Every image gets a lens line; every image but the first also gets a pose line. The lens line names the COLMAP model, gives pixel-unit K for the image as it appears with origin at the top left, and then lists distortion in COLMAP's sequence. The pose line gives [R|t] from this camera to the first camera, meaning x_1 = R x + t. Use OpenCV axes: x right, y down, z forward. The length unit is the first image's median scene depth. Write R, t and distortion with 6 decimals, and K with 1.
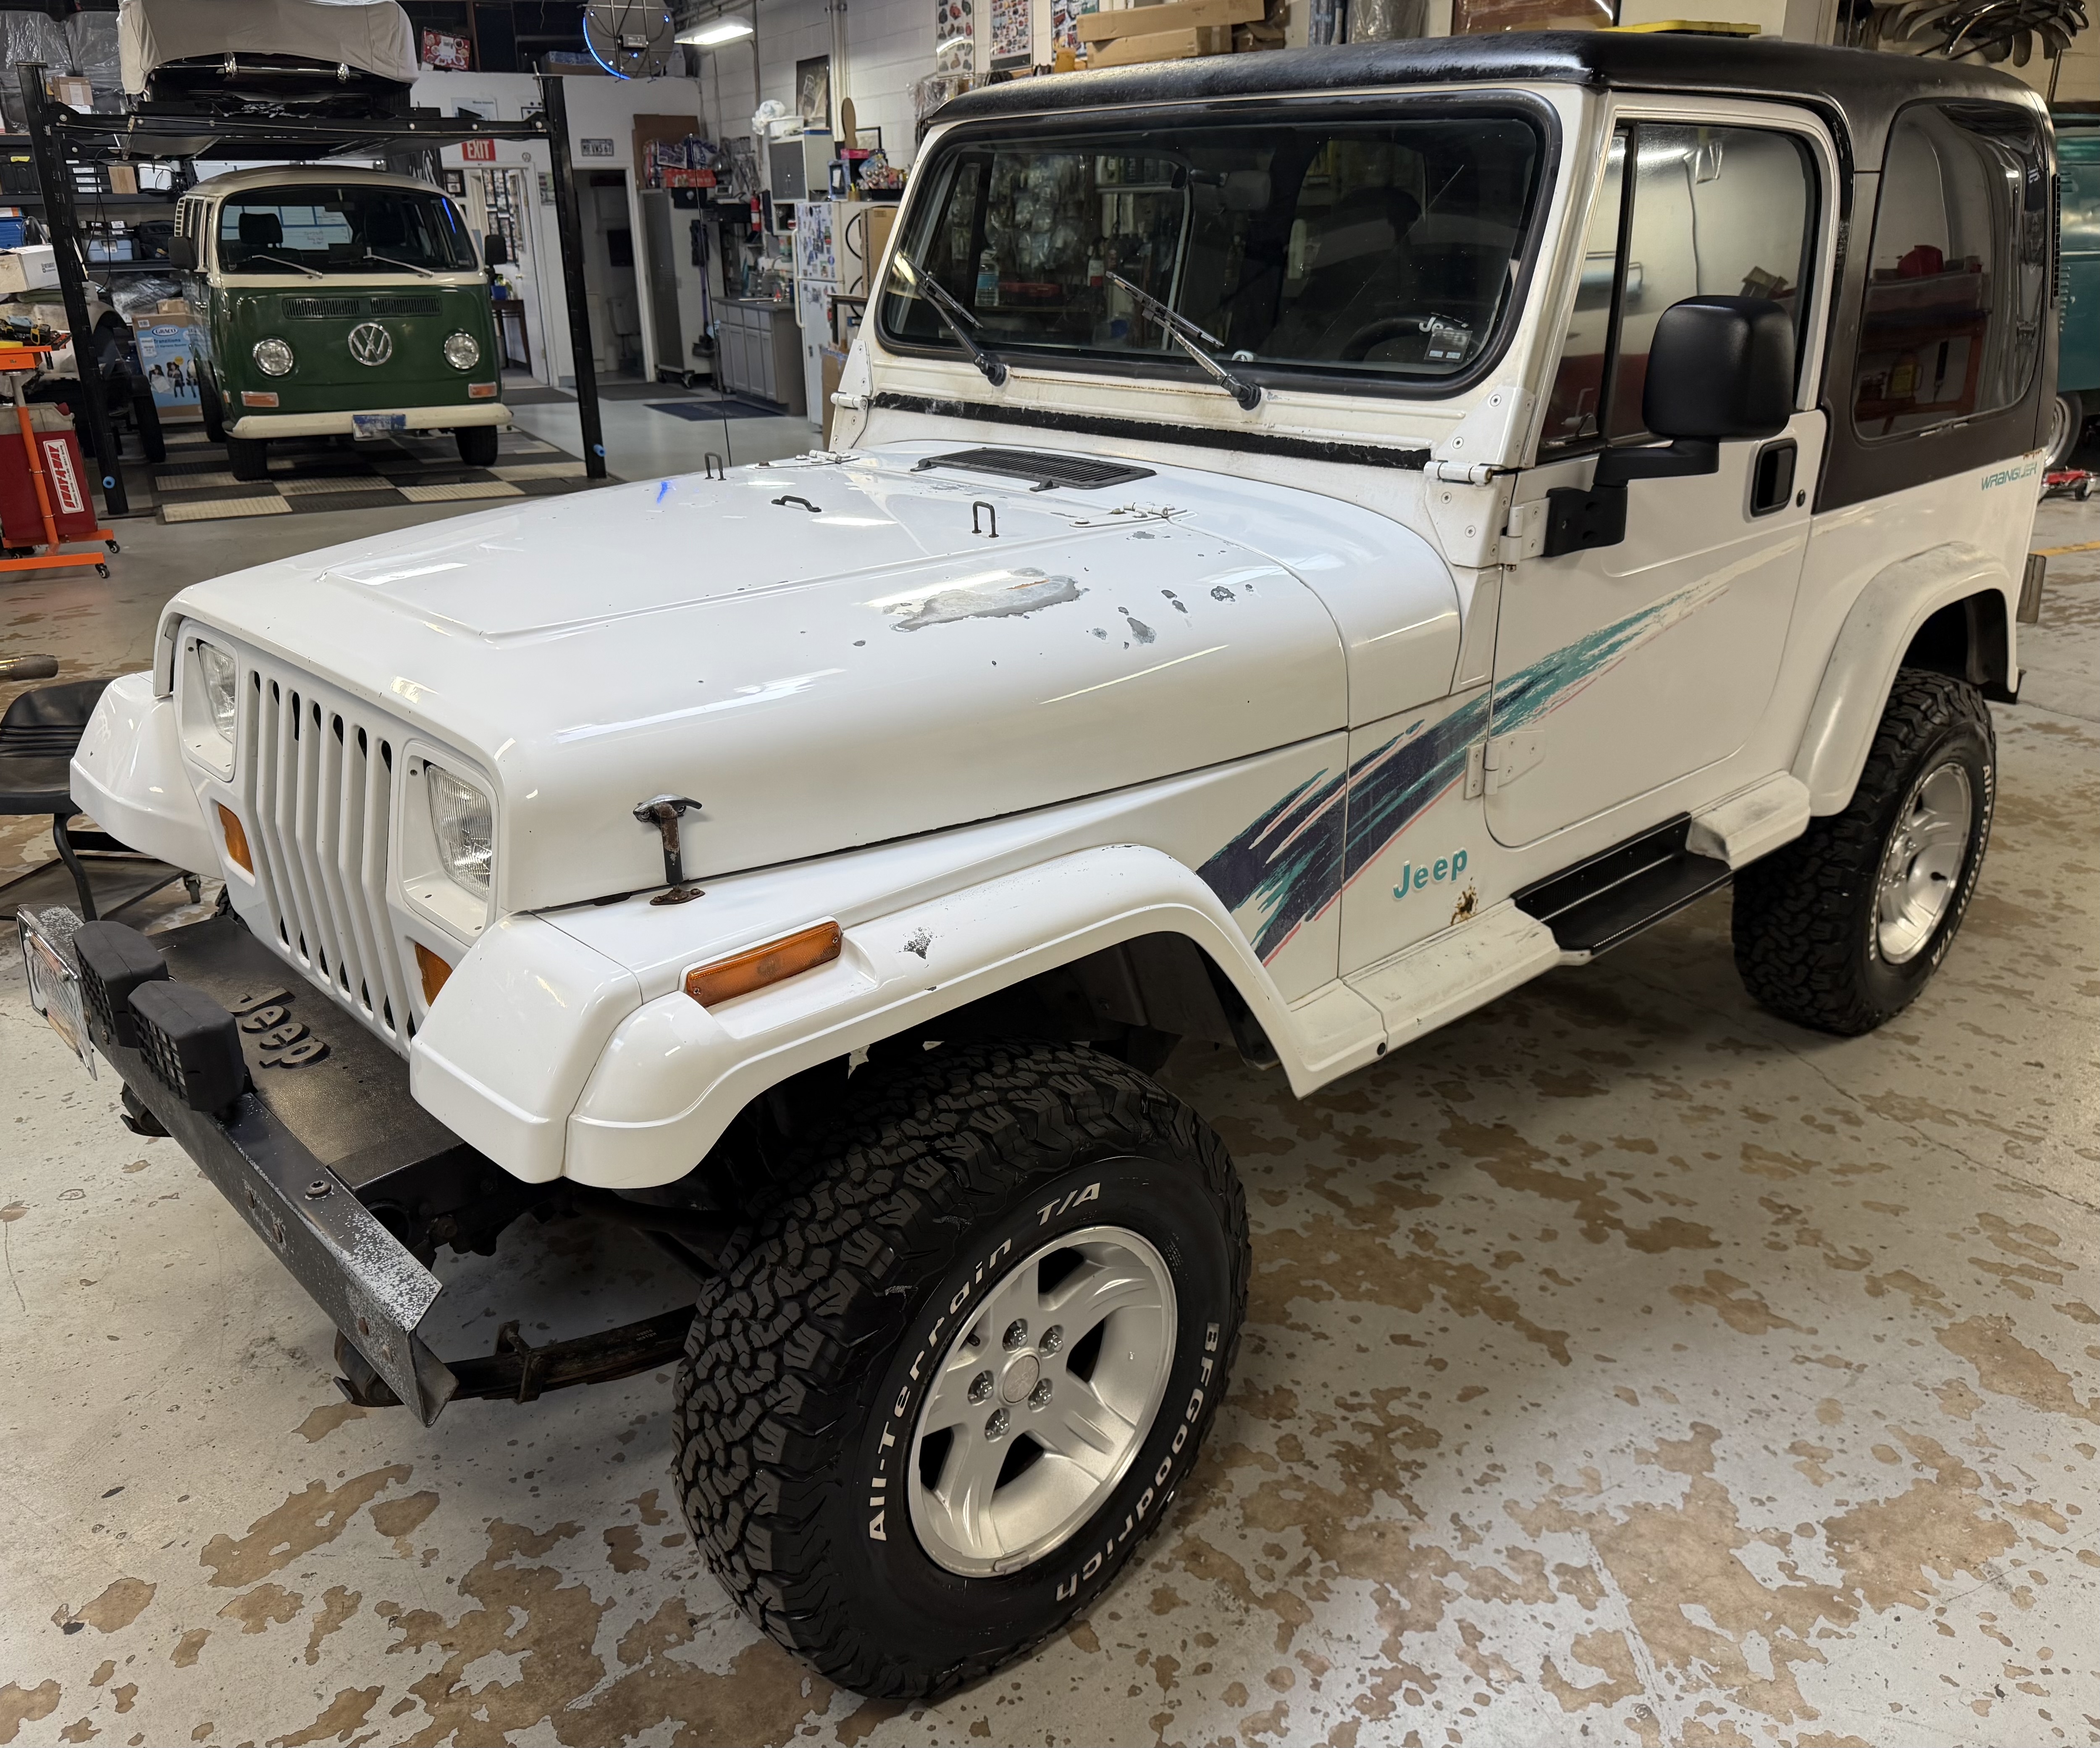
lens RADIAL K [[1645.7, 0, 1050.0], [0, 1645.7, 874.0], [0, 0, 1]] dist [0.129770, -0.183741]
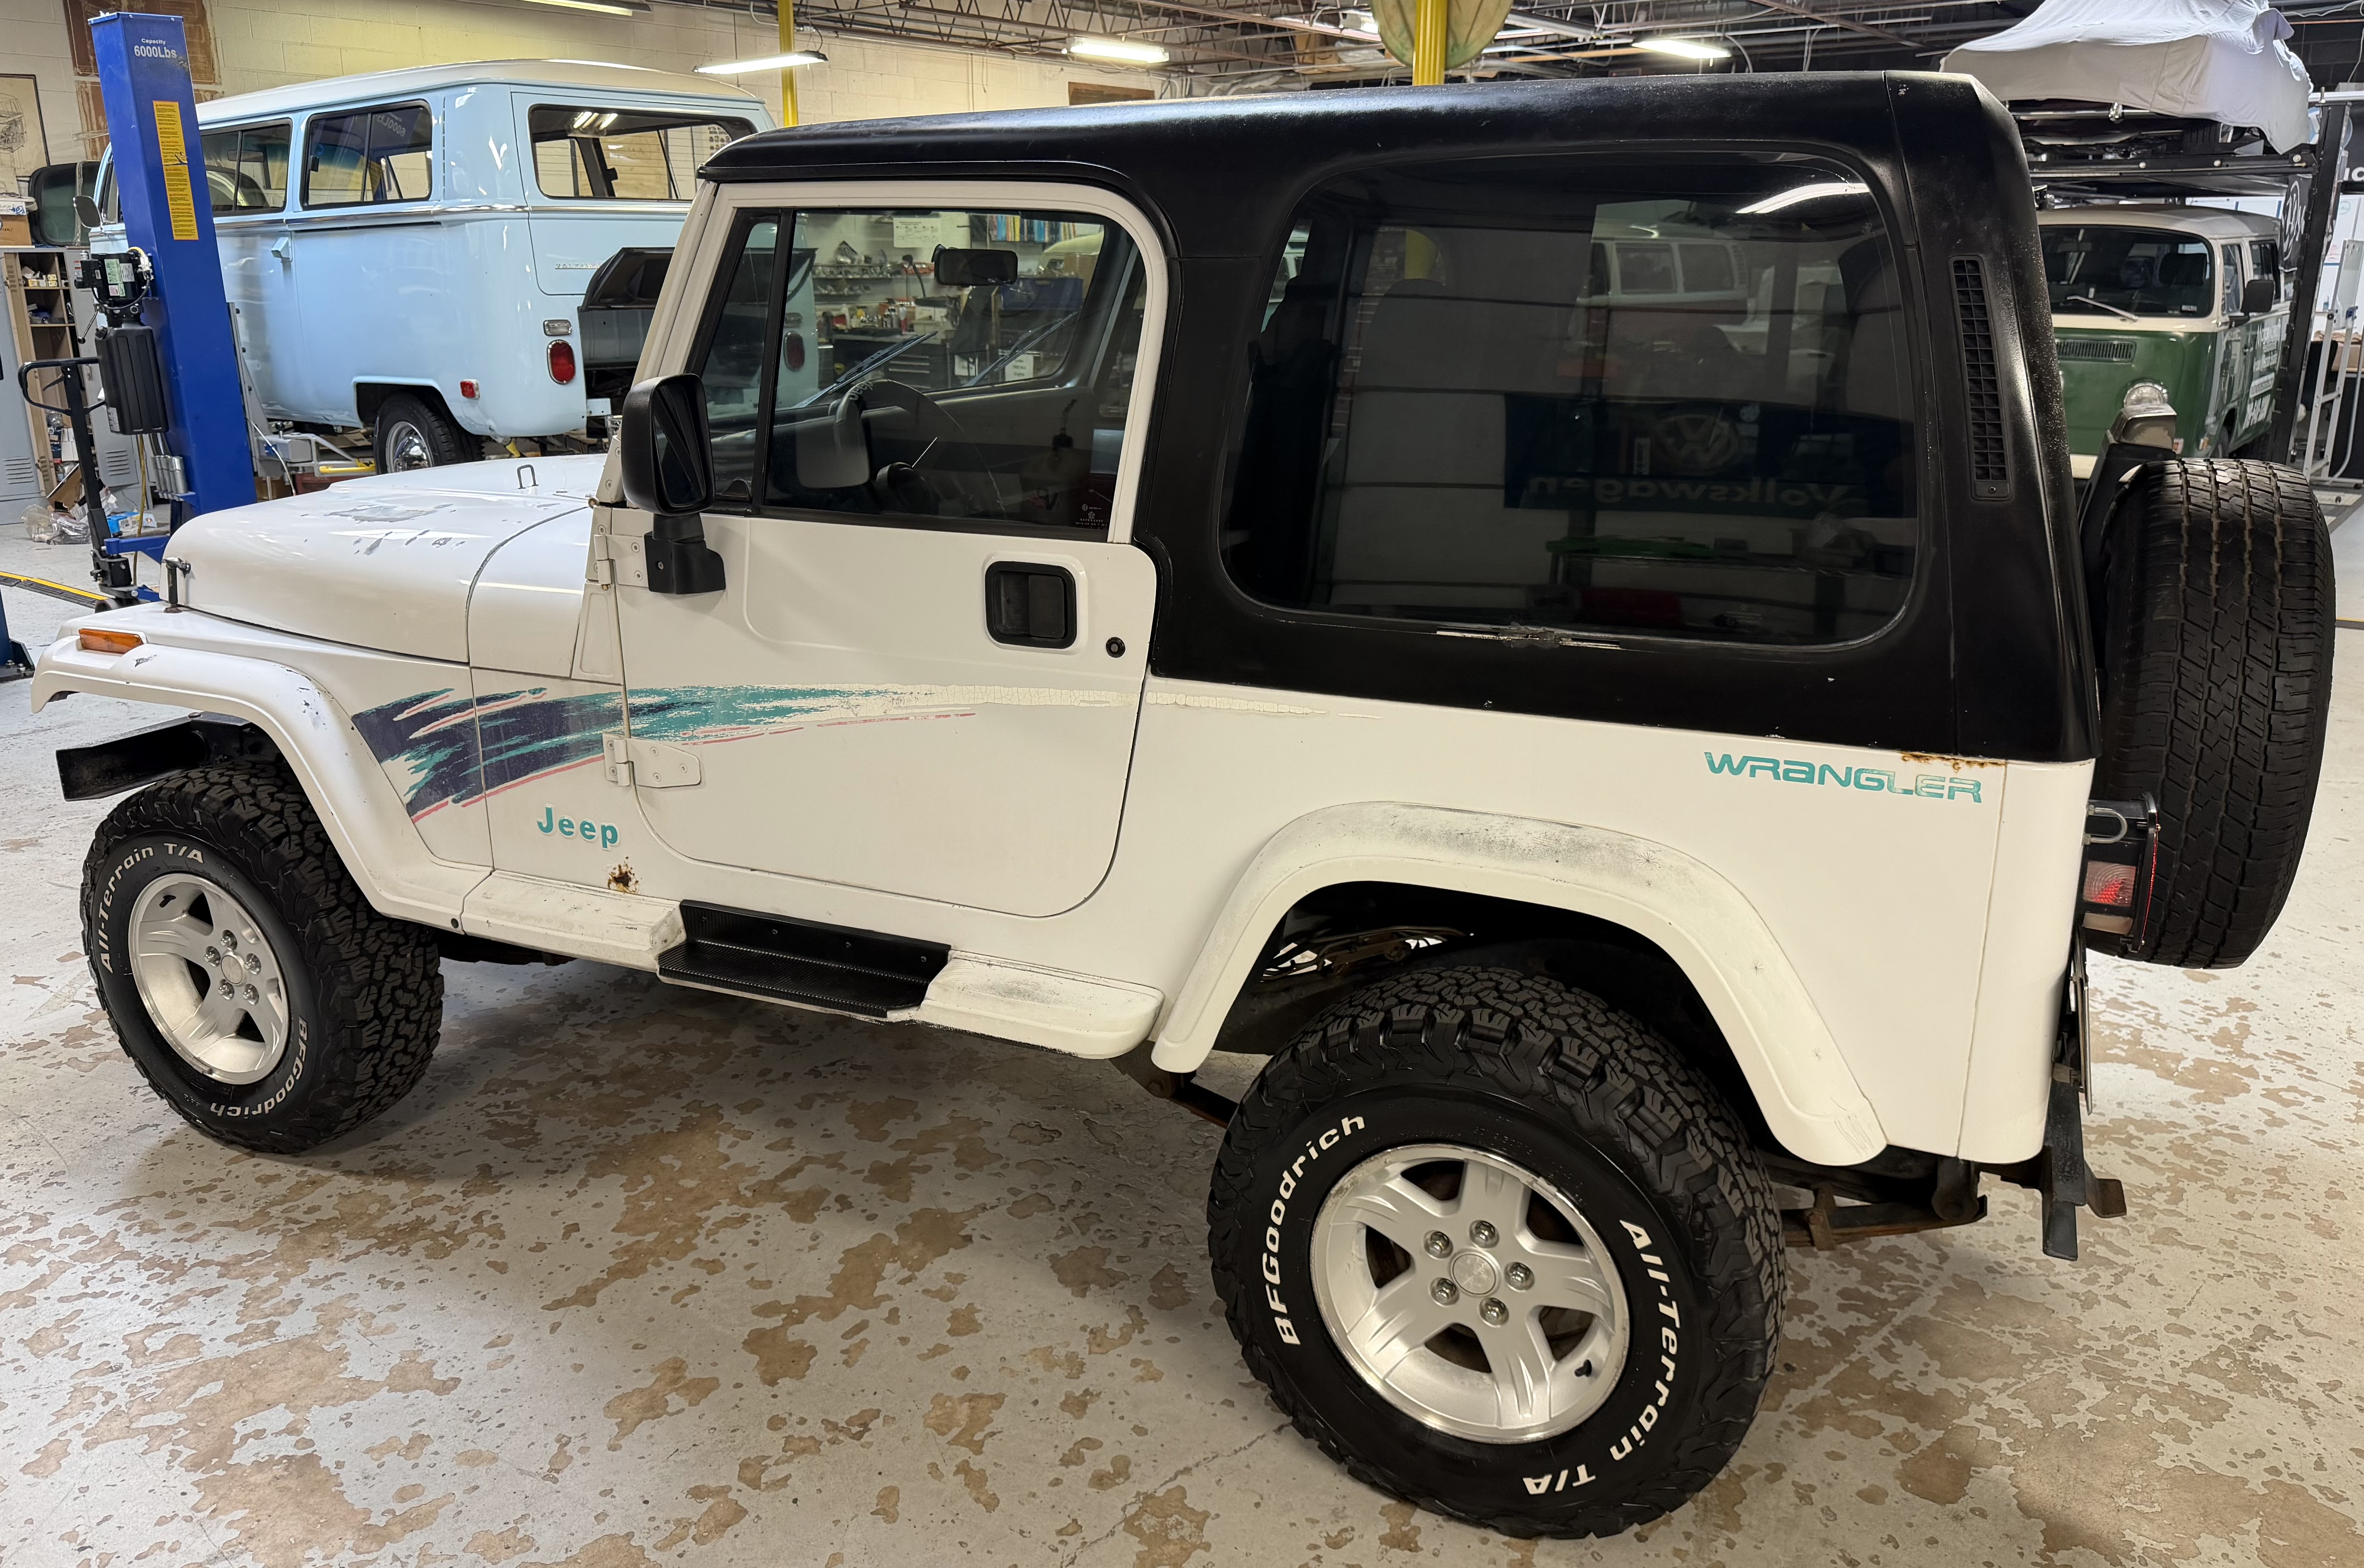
lens RADIAL K [[1693.1, 0, 1178.7], [0, 1693.1, 748.8], [0, 0, 1]] dist [0.056178, -0.054531]
pose [[0.379247, 0.267064, -0.885917, 1.414978], [-0.342539, 0.929942, 0.133700, -0.352120], [0.859557, 0.252756, 0.444158, 0.801207]]
